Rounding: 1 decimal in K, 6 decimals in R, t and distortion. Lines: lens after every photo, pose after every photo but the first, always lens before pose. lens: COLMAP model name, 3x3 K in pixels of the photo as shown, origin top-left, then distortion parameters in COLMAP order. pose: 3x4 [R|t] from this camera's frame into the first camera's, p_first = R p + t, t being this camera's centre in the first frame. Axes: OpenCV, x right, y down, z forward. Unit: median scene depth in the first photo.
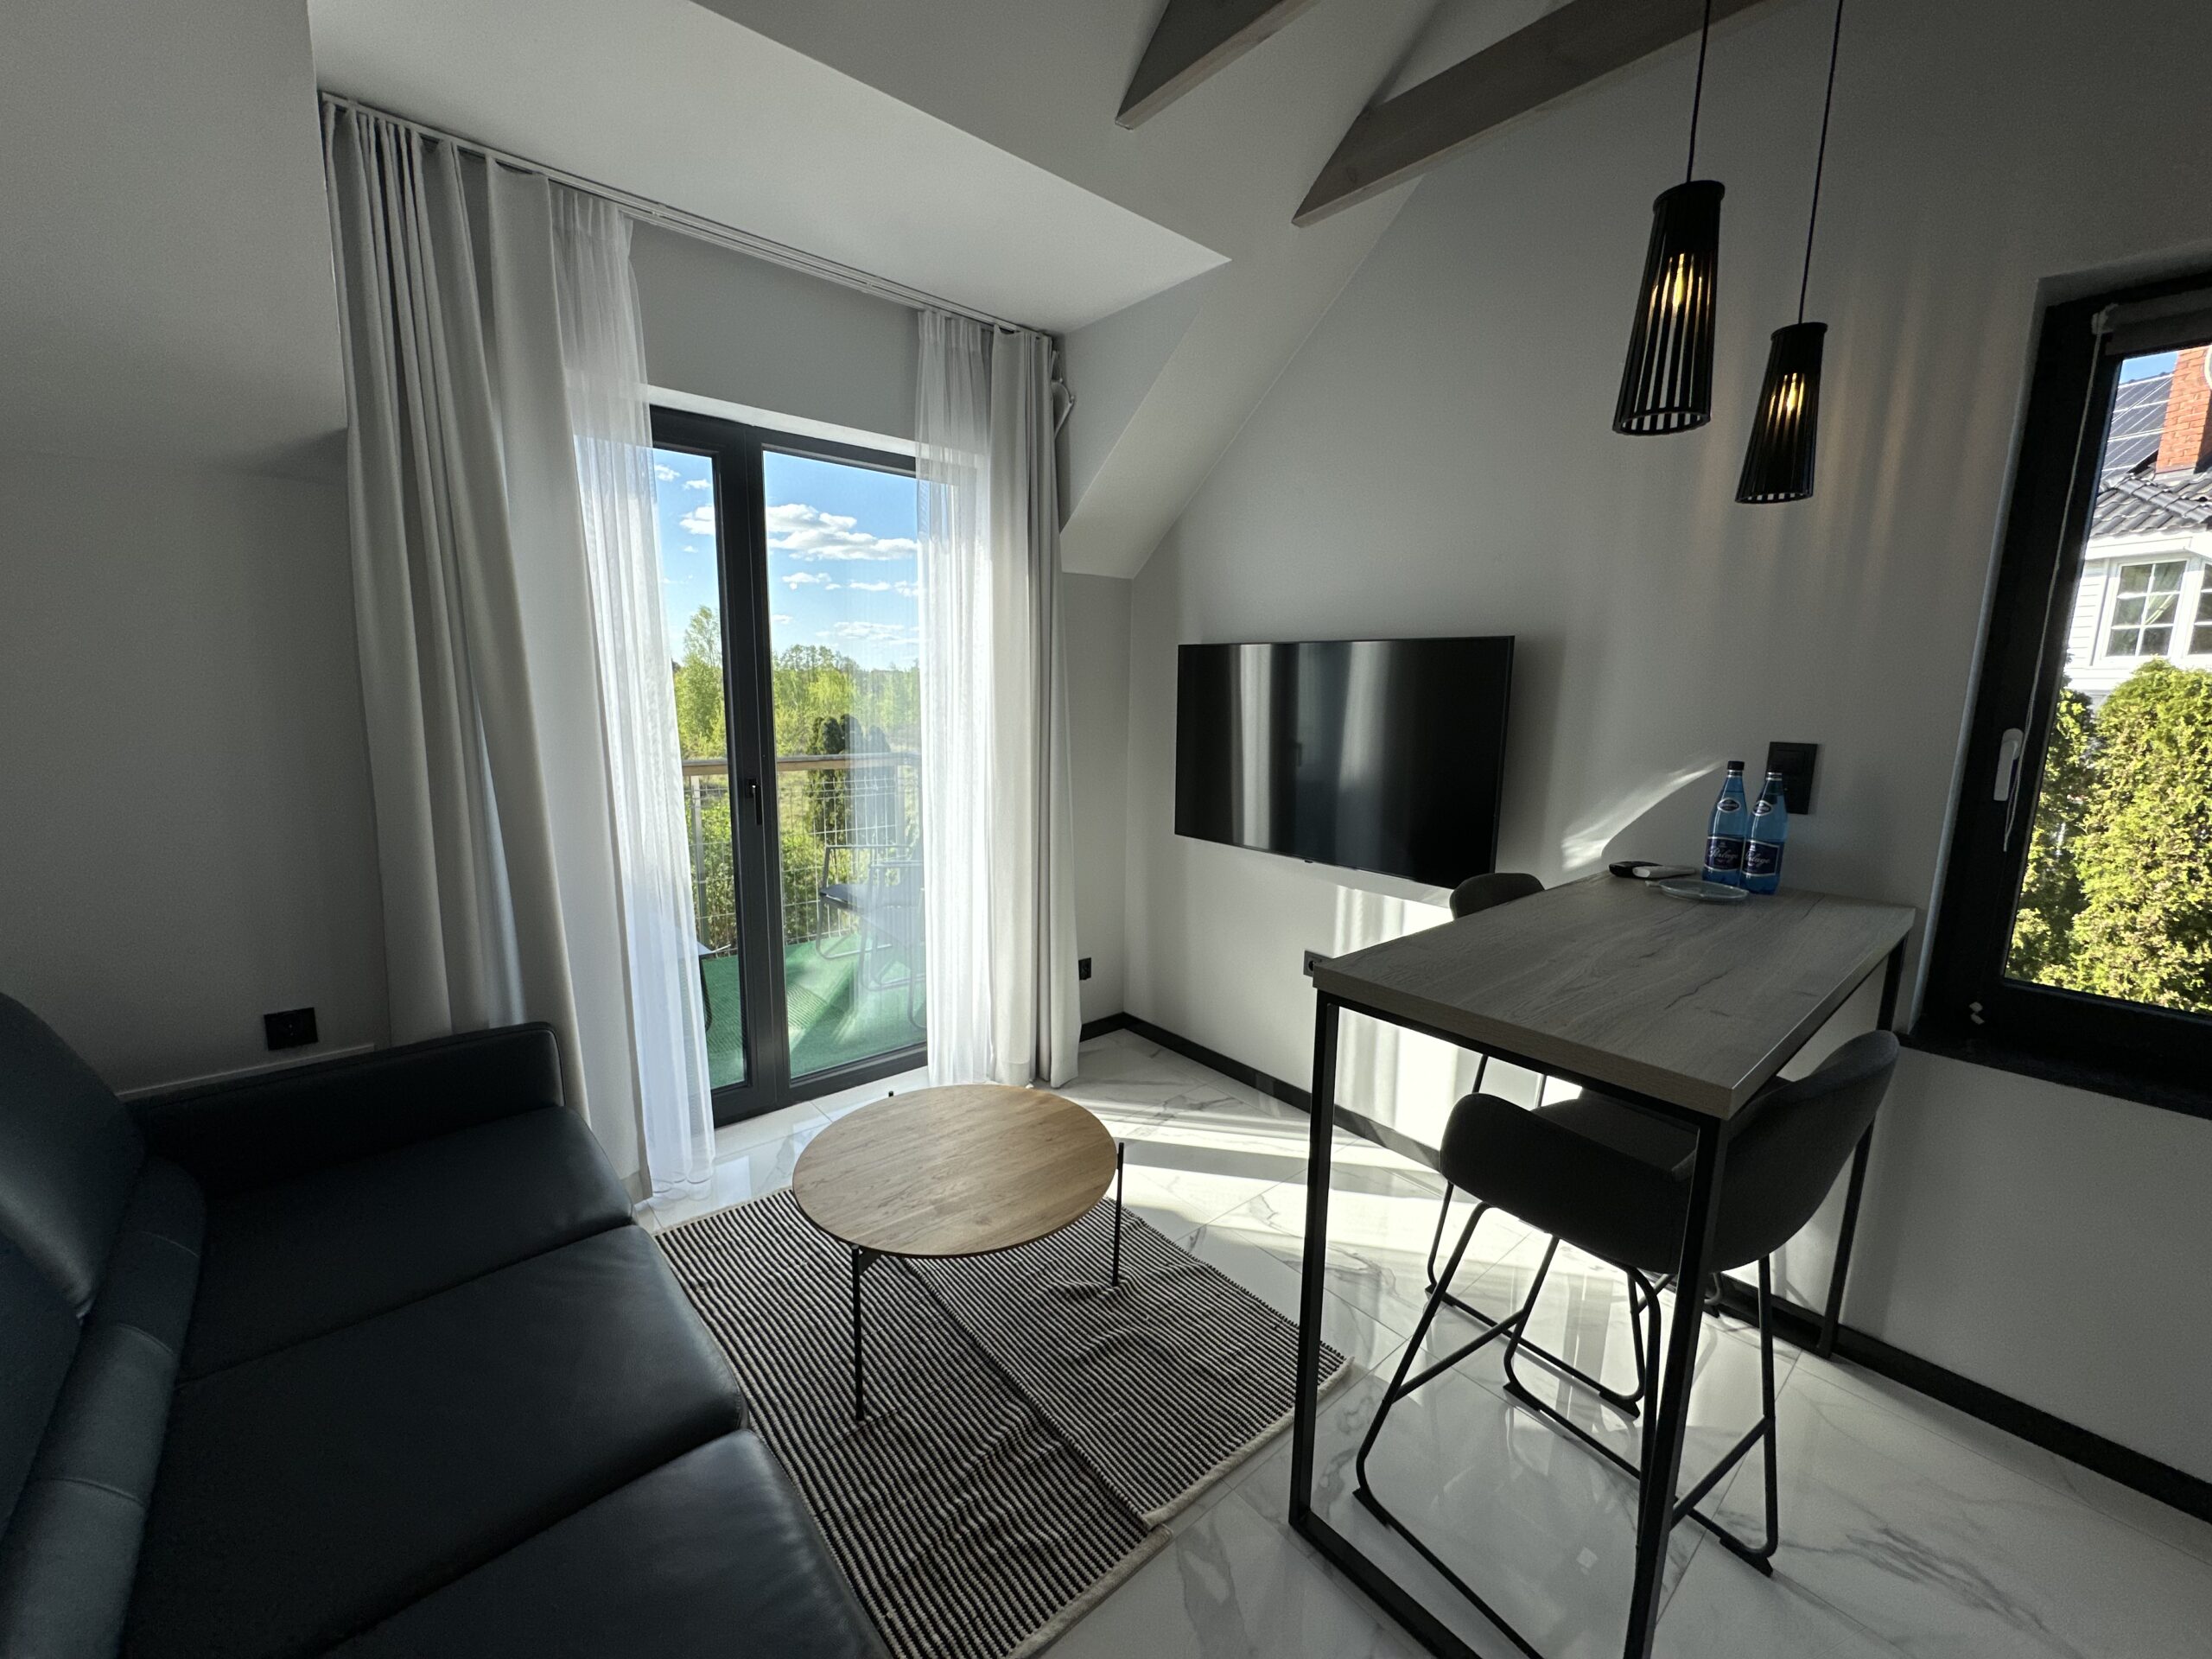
lens RADIAL K [[878.0, 0, 1104.6], [0, 878.0, 830.7], [0, 0, 1]] dist [0.002433, 0.000275]
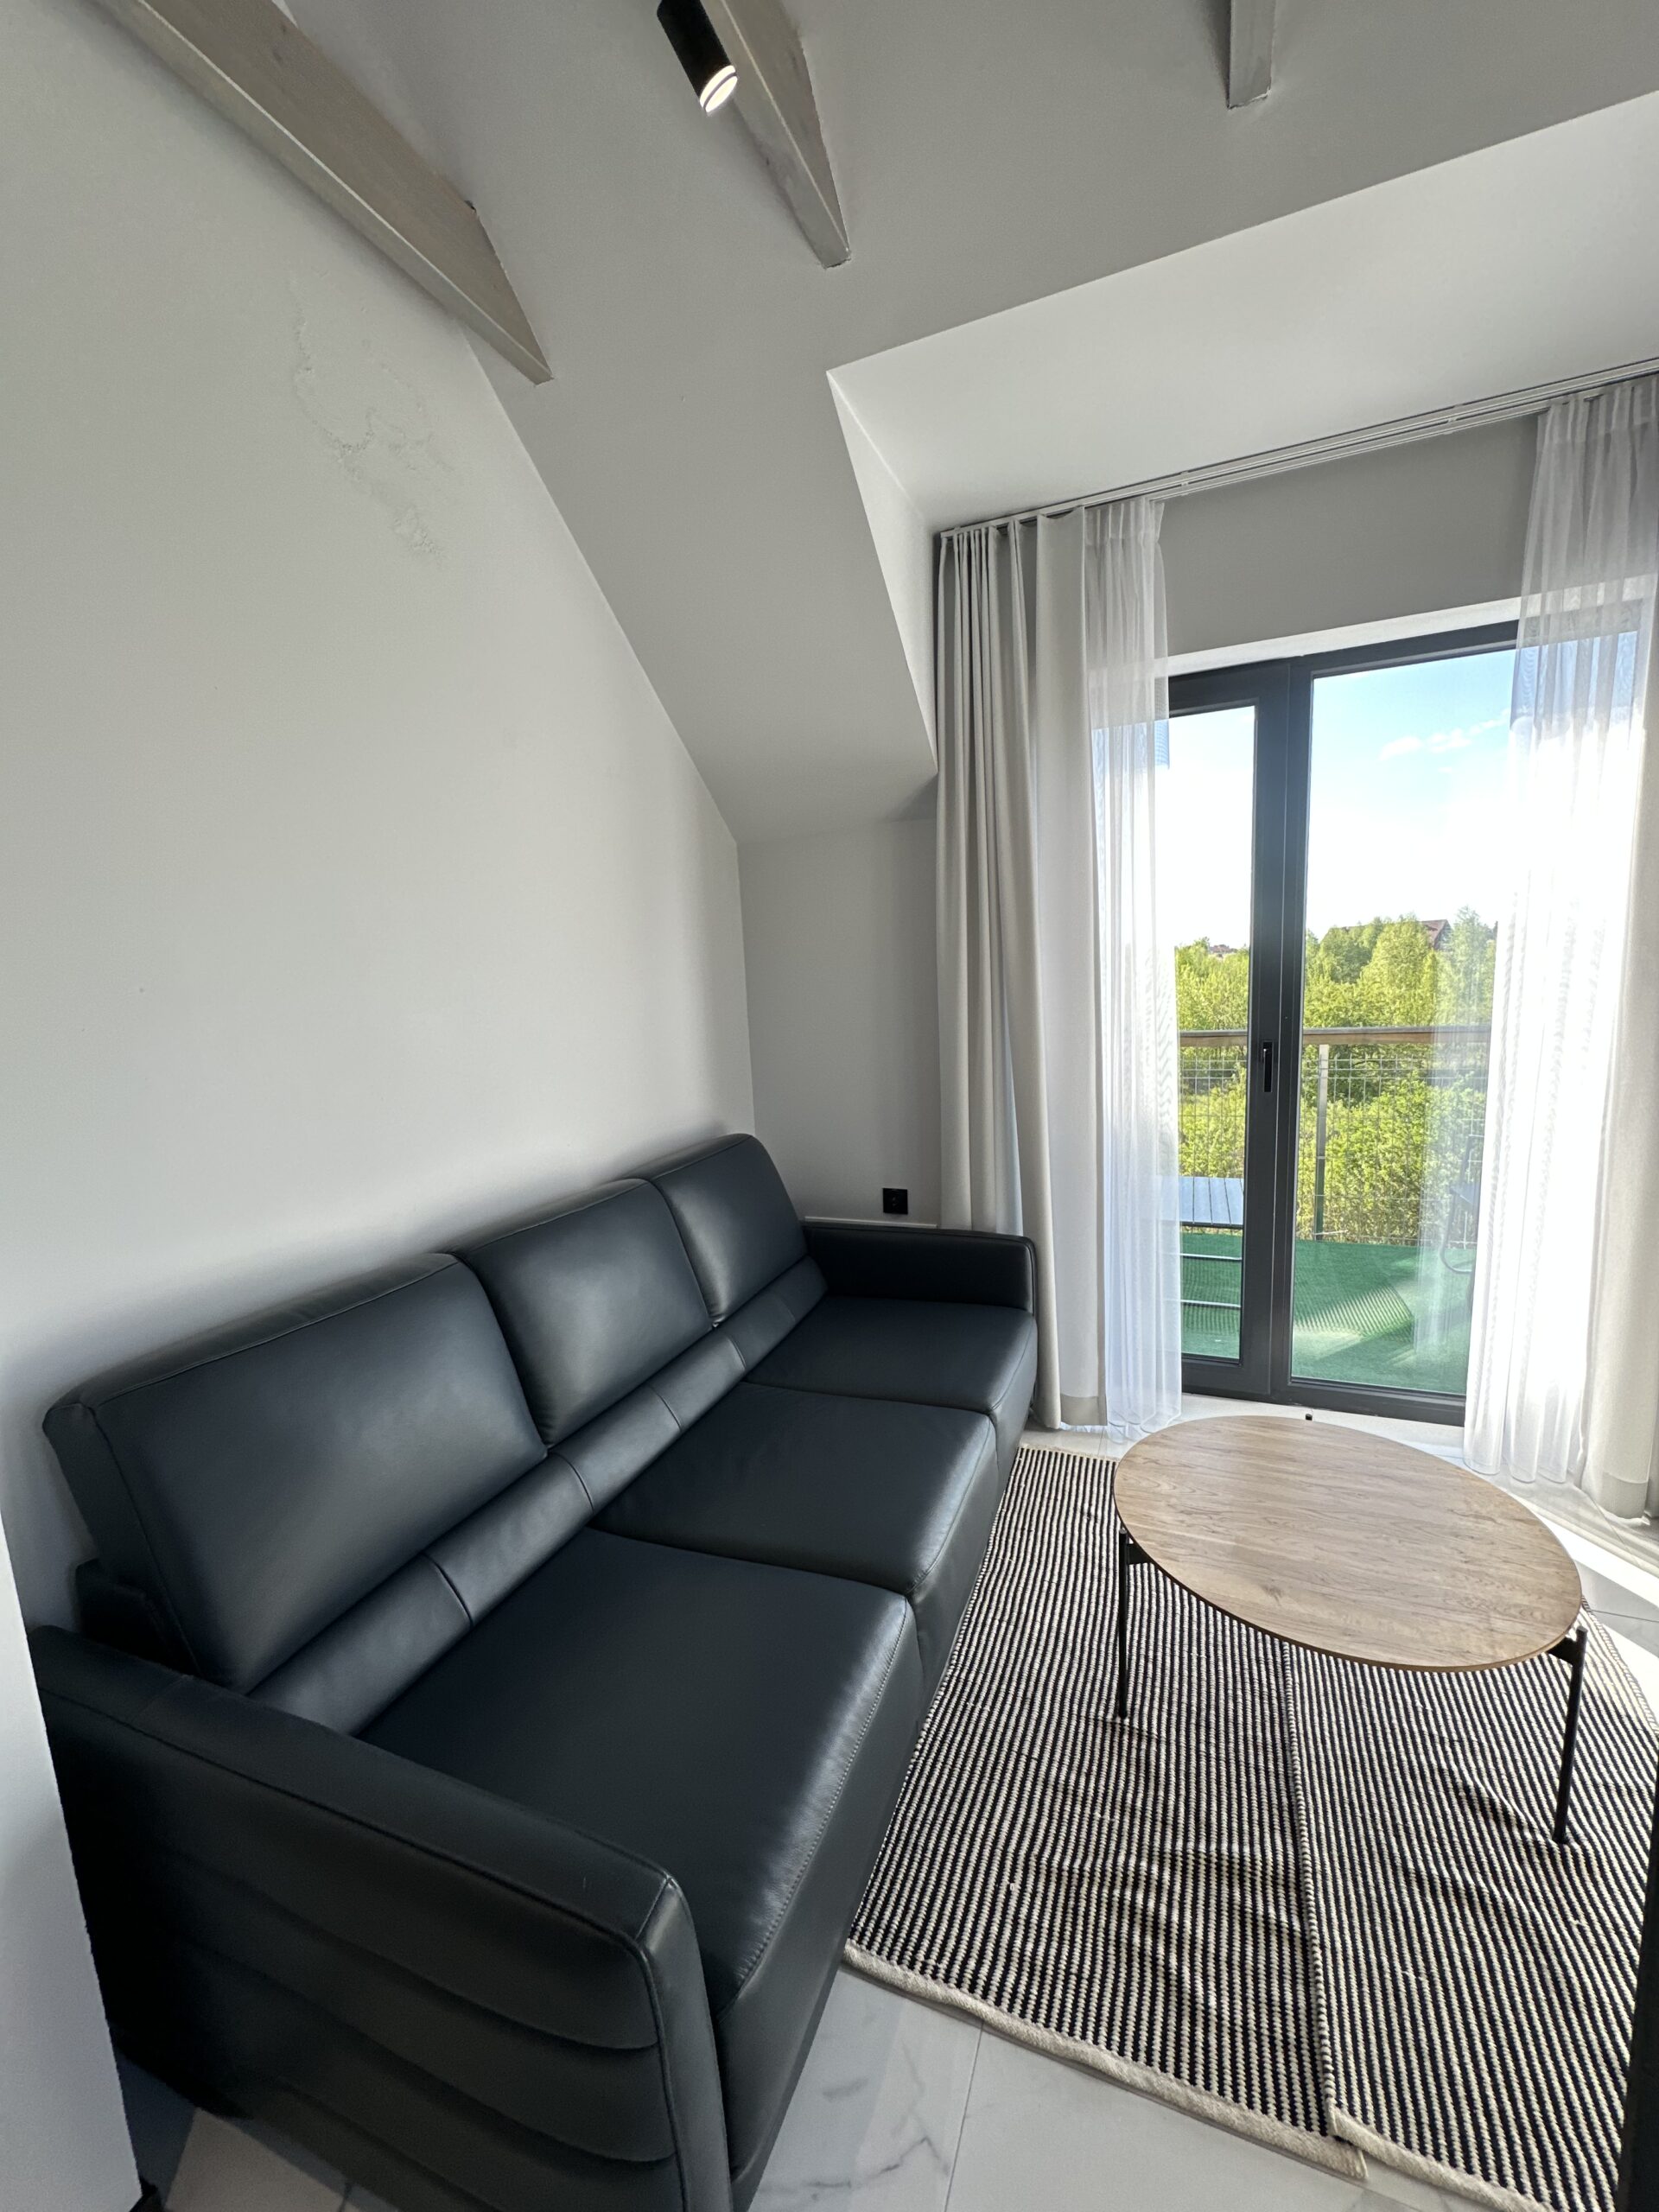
lens RADIAL K [[878.0, 0, 832.3], [0, 878.0, 1112.1], [0, 0, 1]] dist [0.002433, 0.000275]
pose [[0.465273, 0.095708, -0.879978, 0.363255], [-0.091863, 0.993990, 0.059537, 0.001034], [0.880388, 0.053137, 0.471269, 0.267182]]
